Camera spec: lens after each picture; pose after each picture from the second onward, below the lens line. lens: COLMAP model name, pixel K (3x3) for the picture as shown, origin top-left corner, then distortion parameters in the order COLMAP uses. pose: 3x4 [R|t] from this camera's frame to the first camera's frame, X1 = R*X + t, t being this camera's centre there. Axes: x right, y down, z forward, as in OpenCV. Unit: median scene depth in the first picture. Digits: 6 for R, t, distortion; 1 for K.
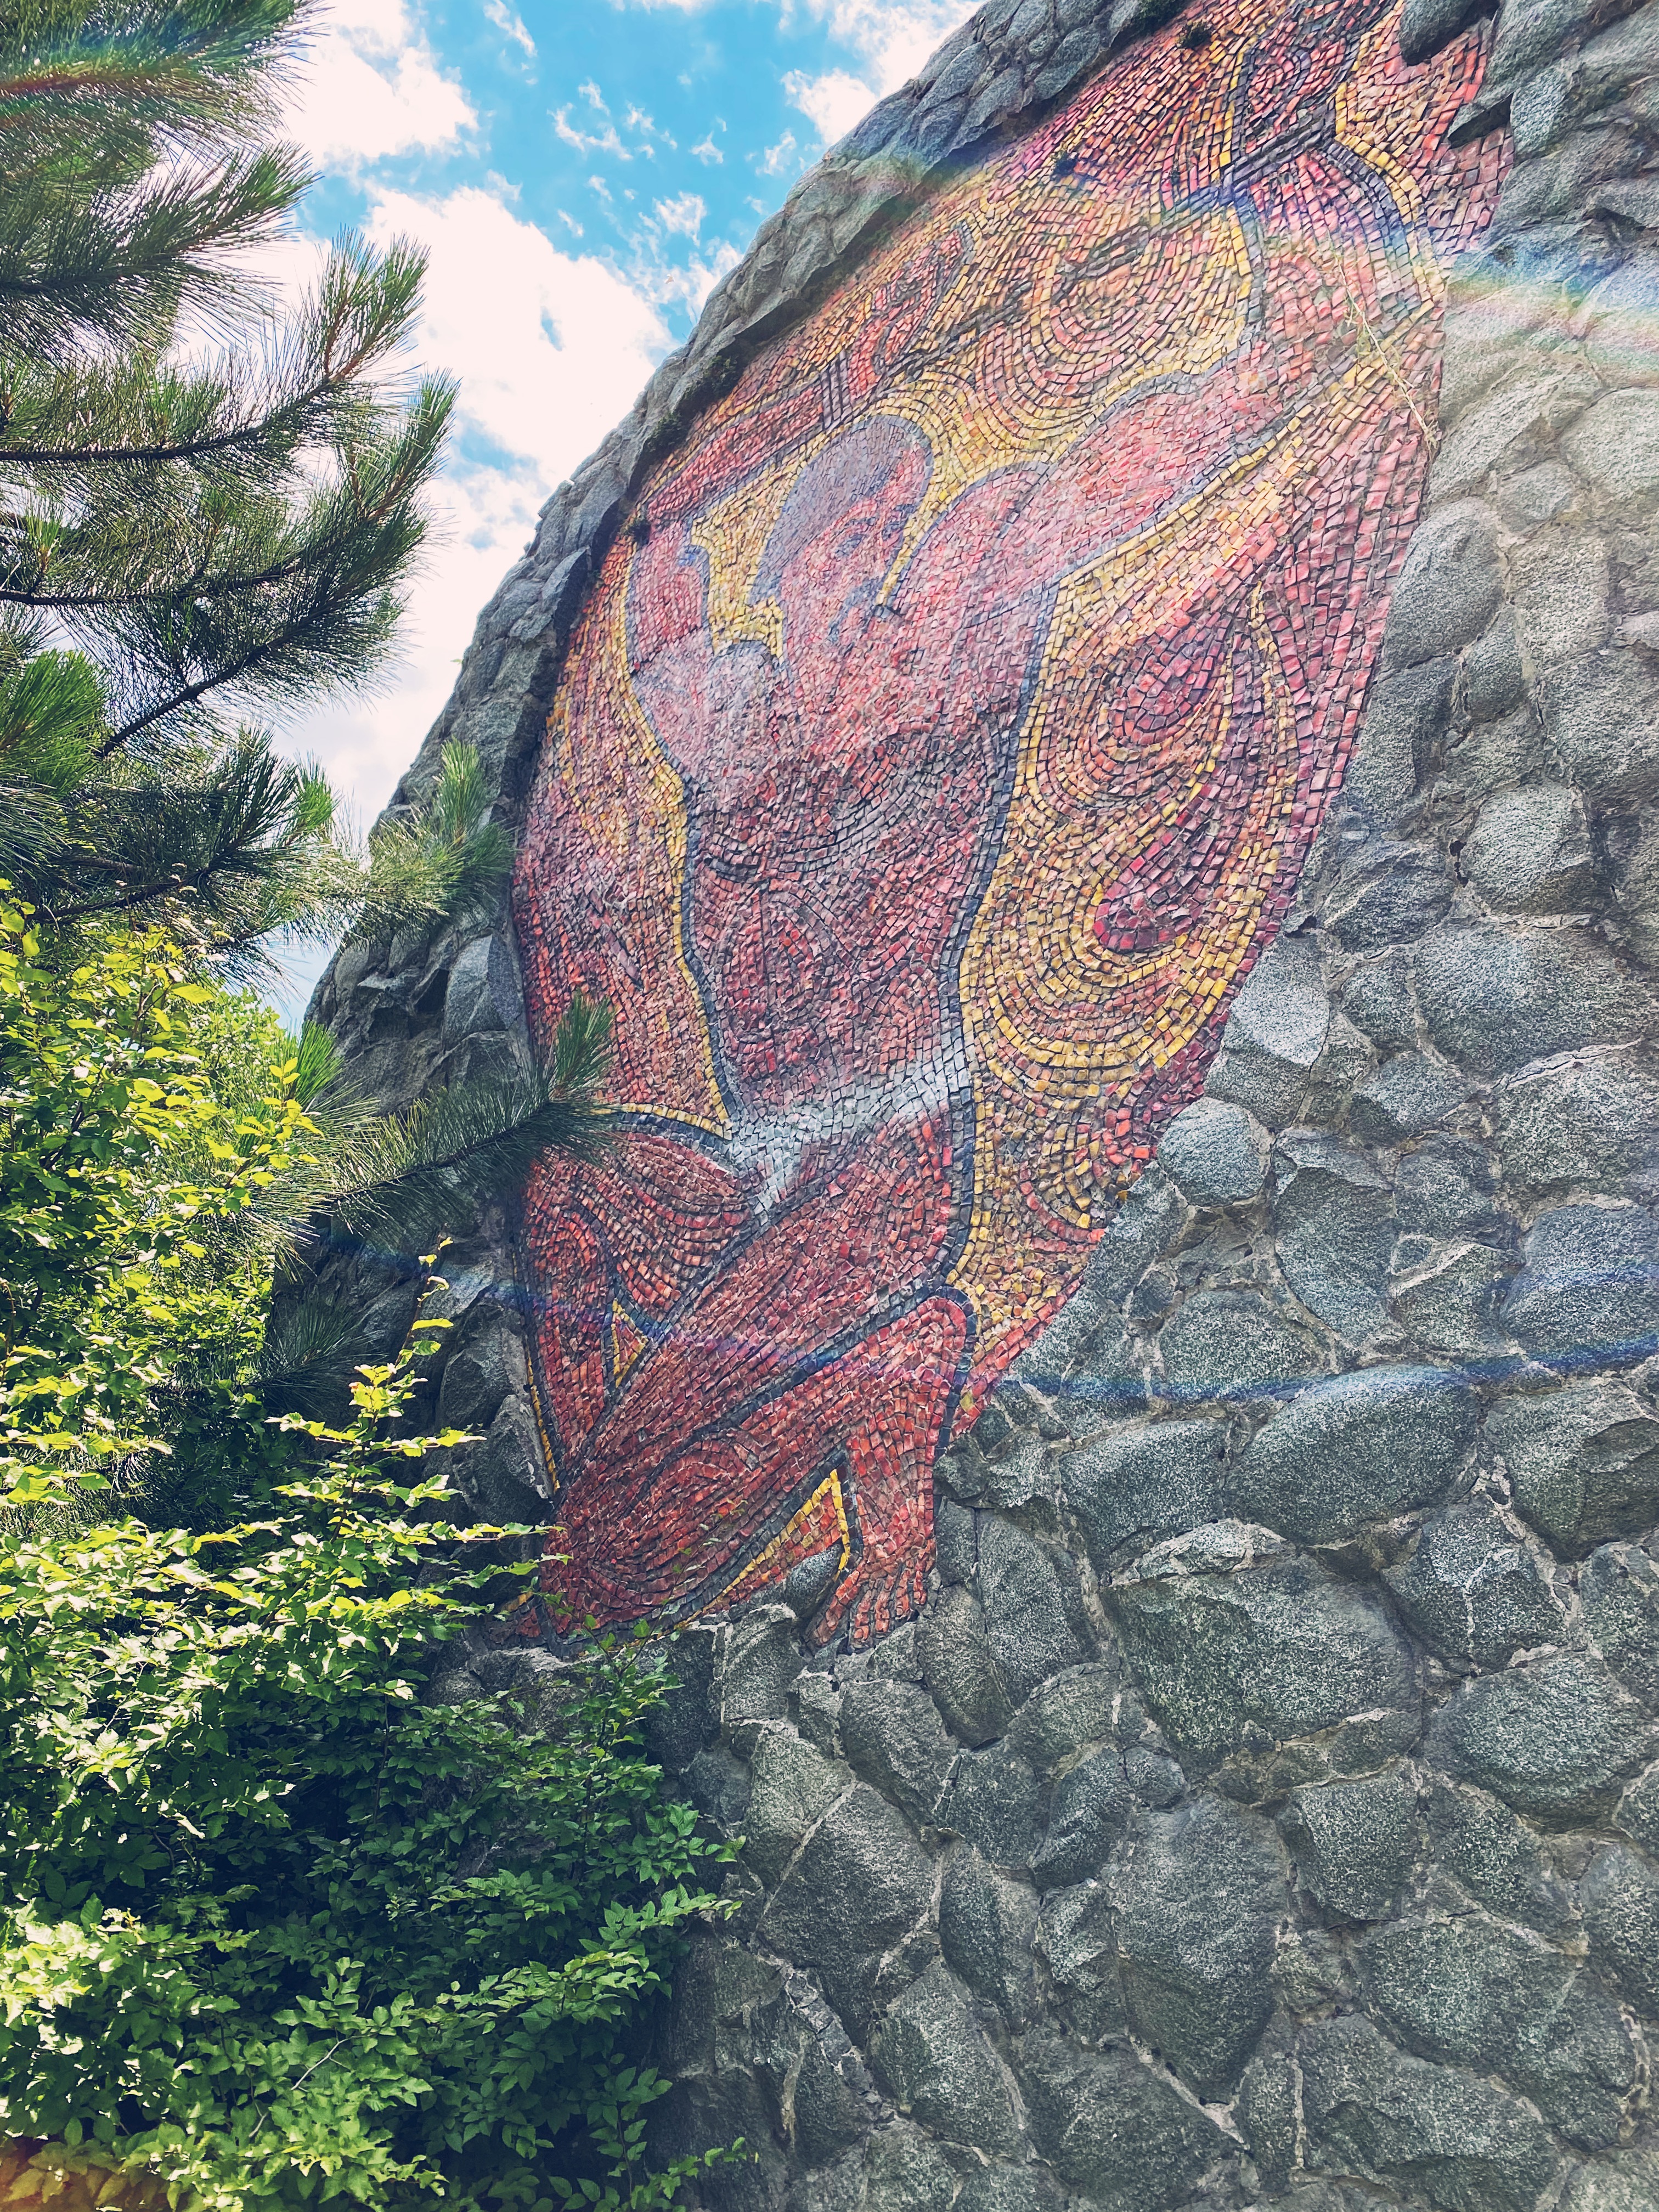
lens RADIAL K [[1736.0, 0, 785.4], [0, 1736.0, 1075.4], [0, 0, 1]] dist [0.097496, -0.190377]
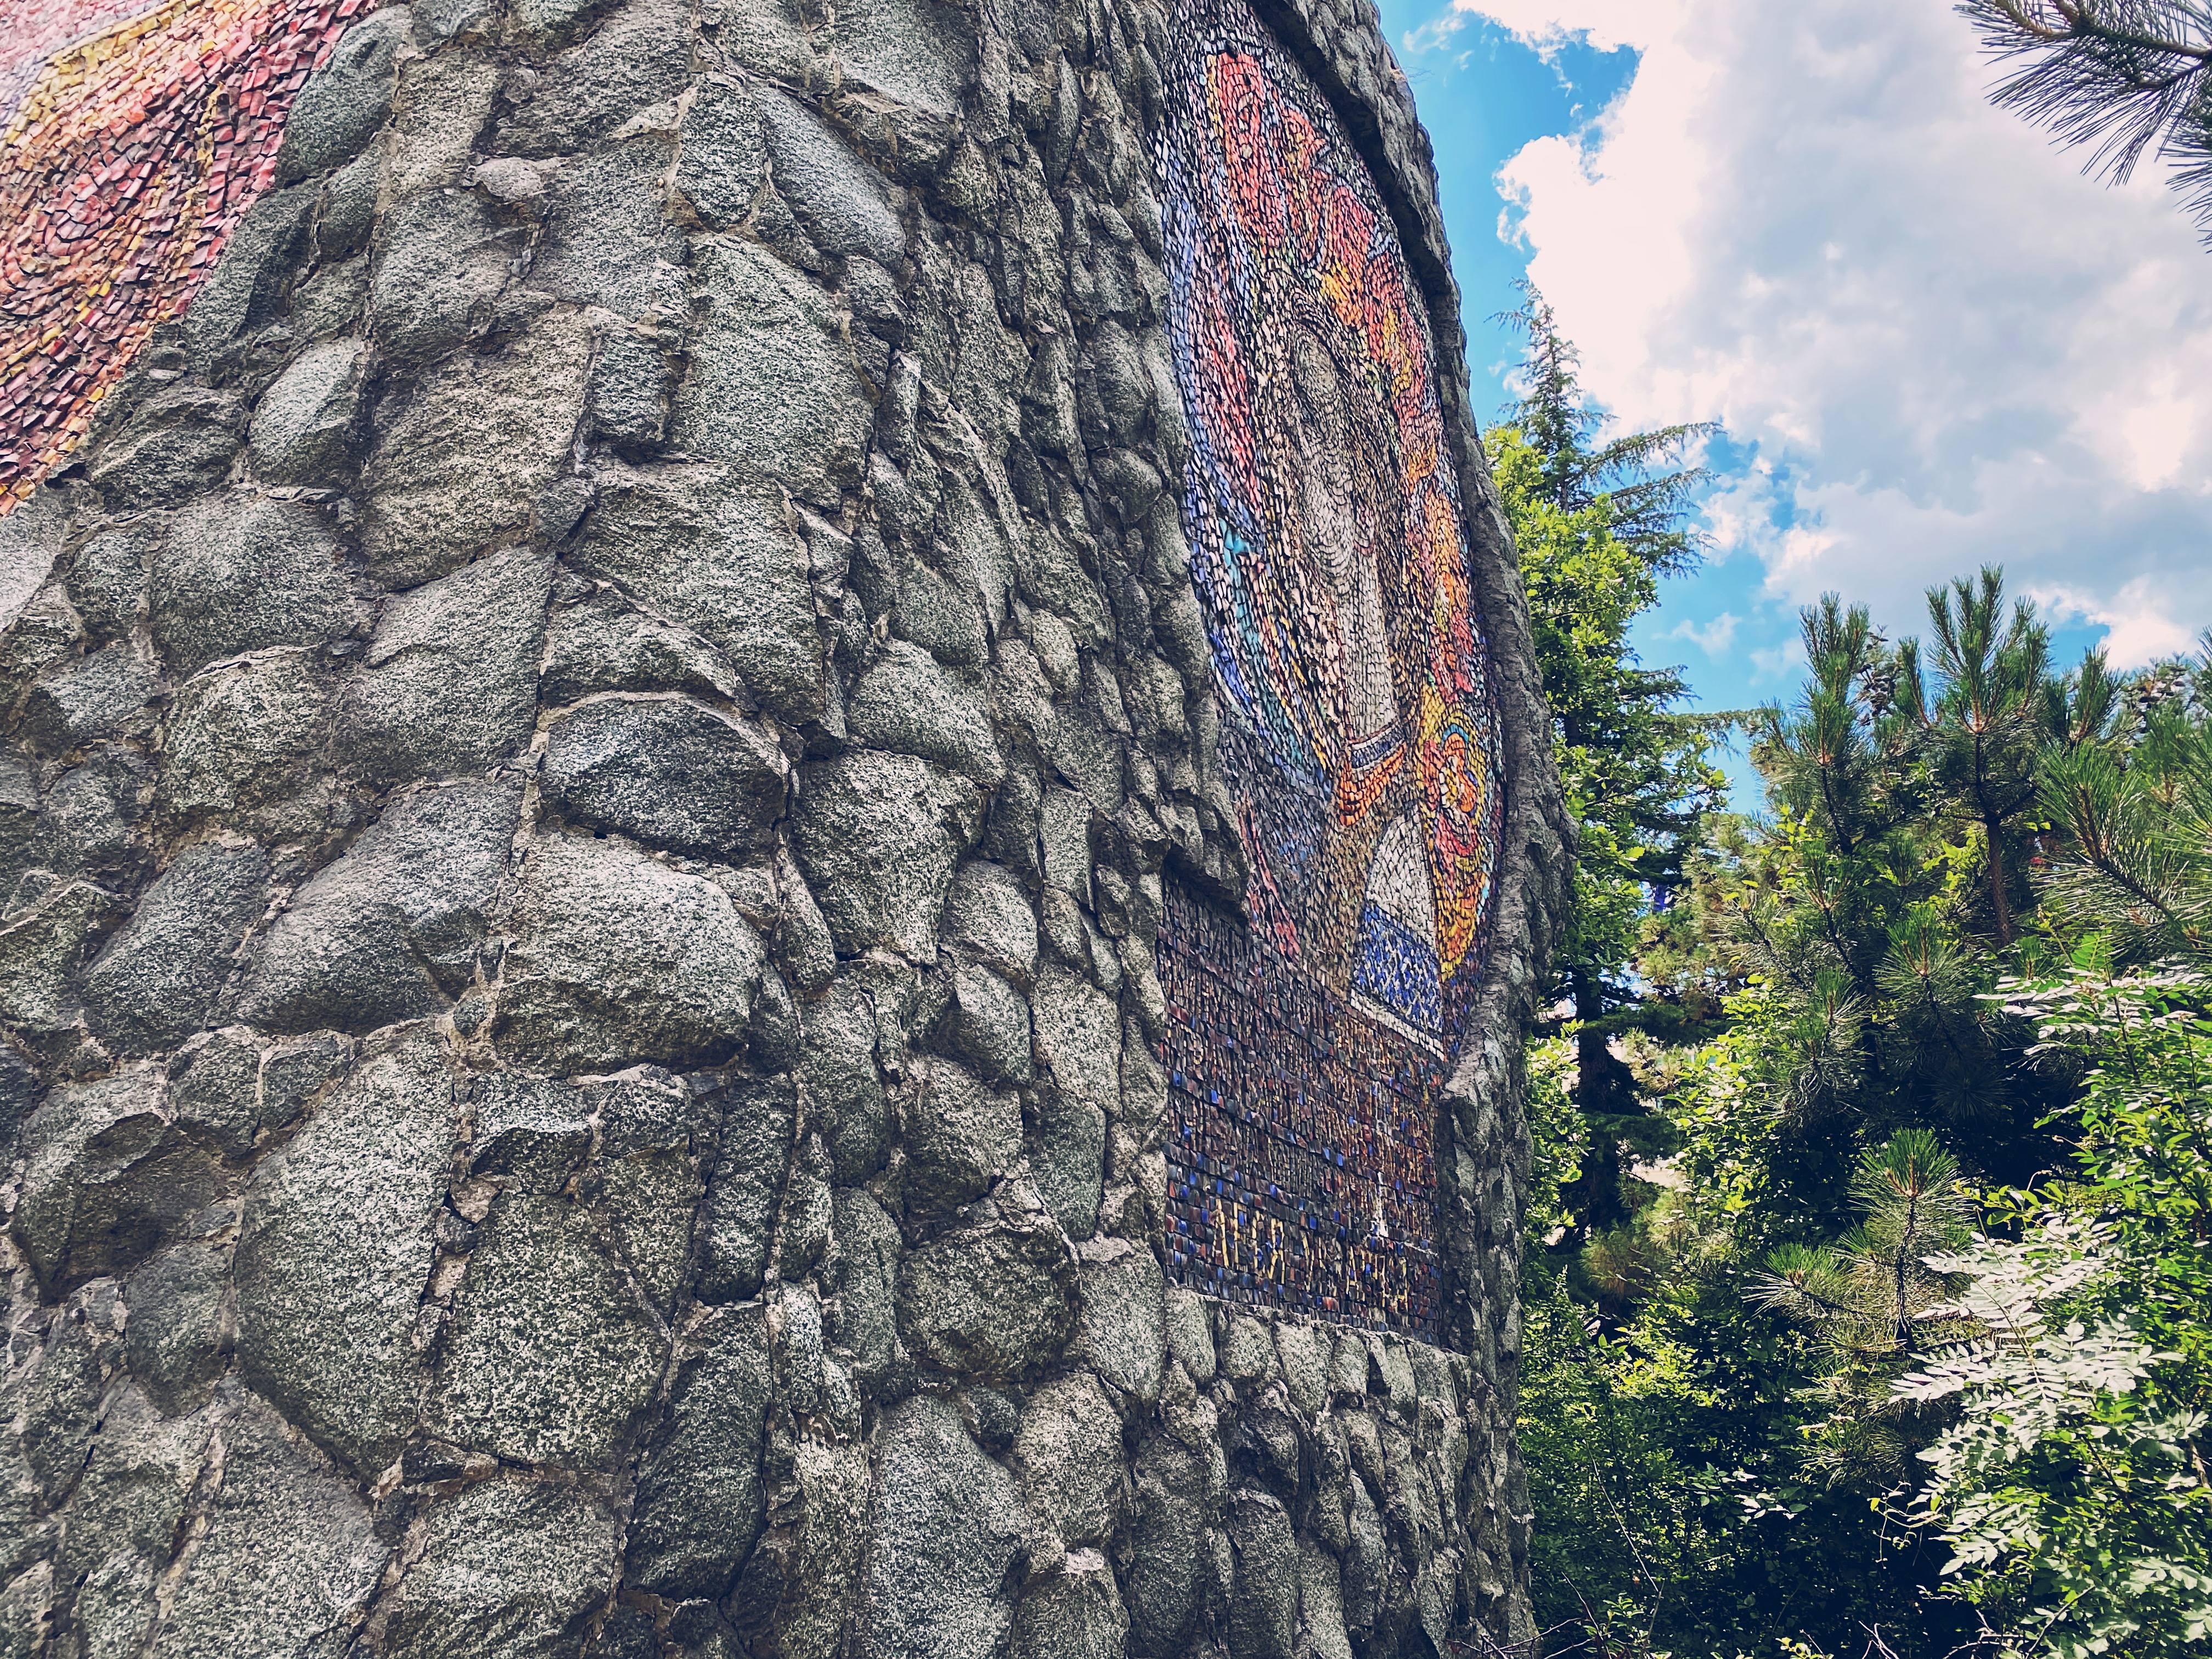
lens RADIAL K [[1704.5, 0, 1106.3], [0, 1704.5, 845.0], [0, 0, 1]] dist [0.192084, -0.613746]
pose [[0.920480, 0.118636, 0.372346, 0.411498], [-0.119579, 0.992610, -0.020651, 0.033774], [-0.372045, -0.025516, 0.927864, 0.116542]]
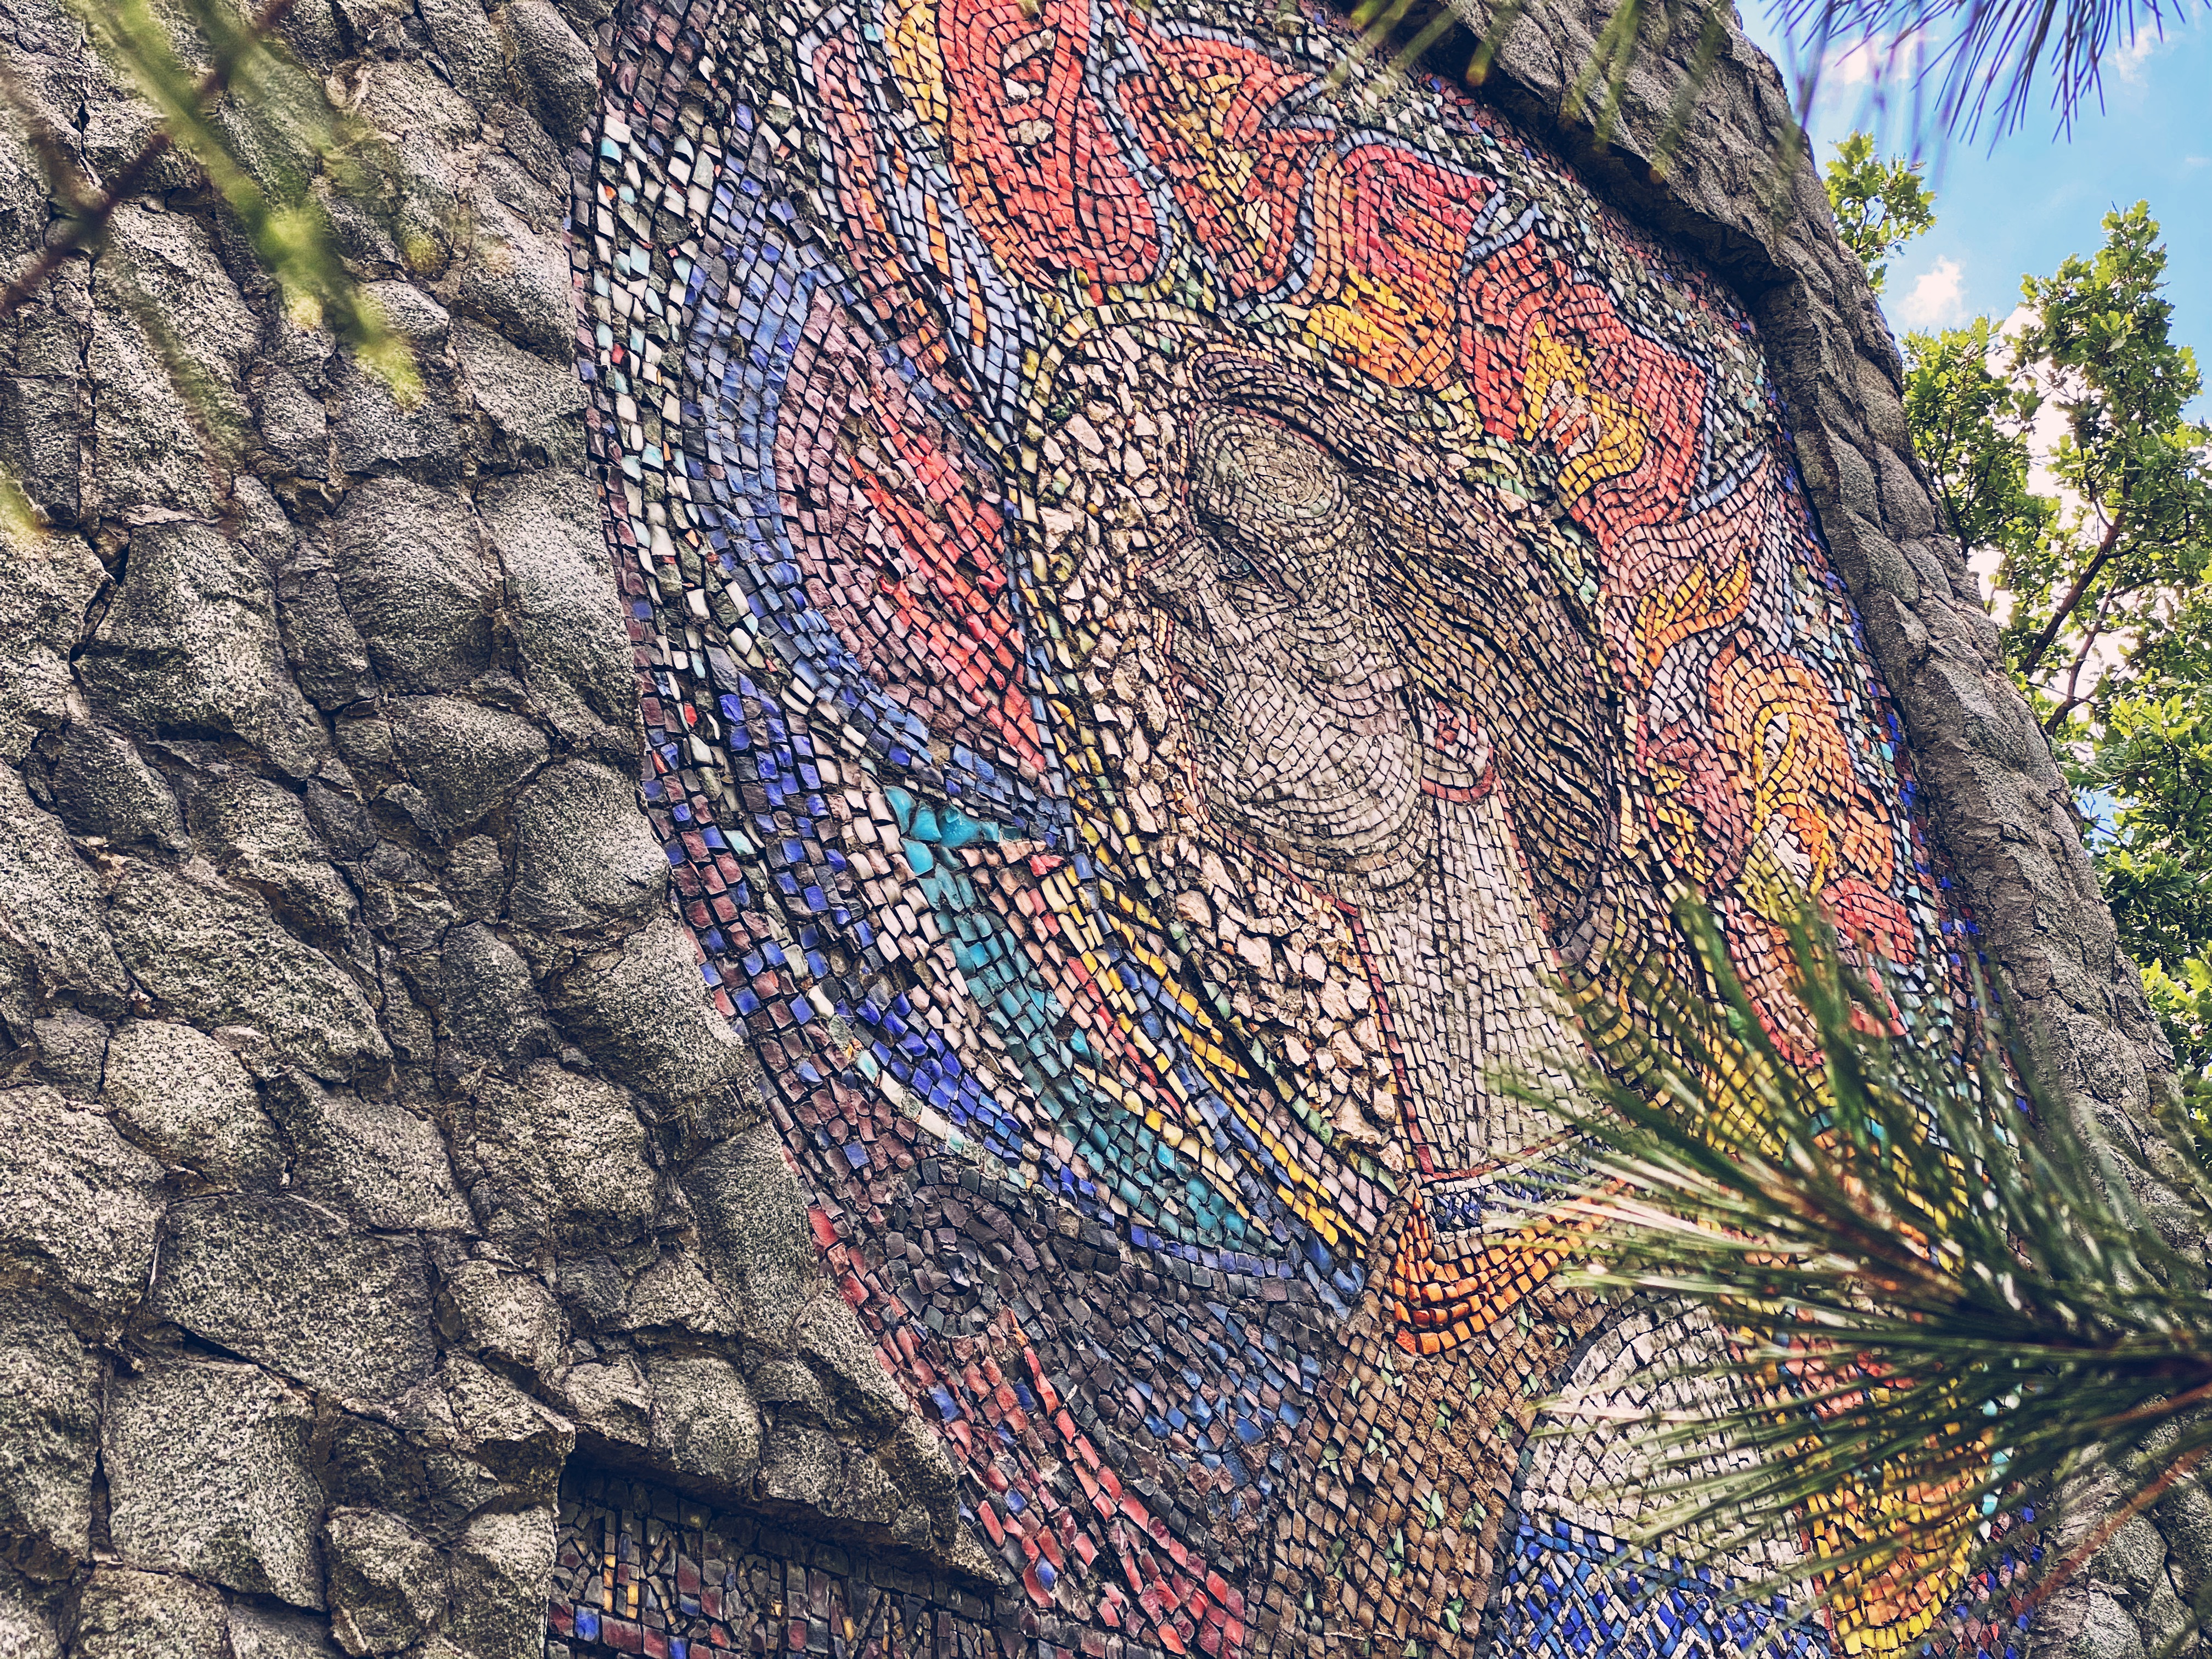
lens RADIAL K [[3326.7, 0, 1100.2], [0, 3326.7, 773.5], [0, 0, 1]] dist [0.119164, 0.025259]
pose [[0.996080, -0.007023, 0.088175, 0.836923], [0.028642, 0.968746, -0.246394, 0.060078], [-0.083689, 0.247954, 0.965150, 0.058535]]
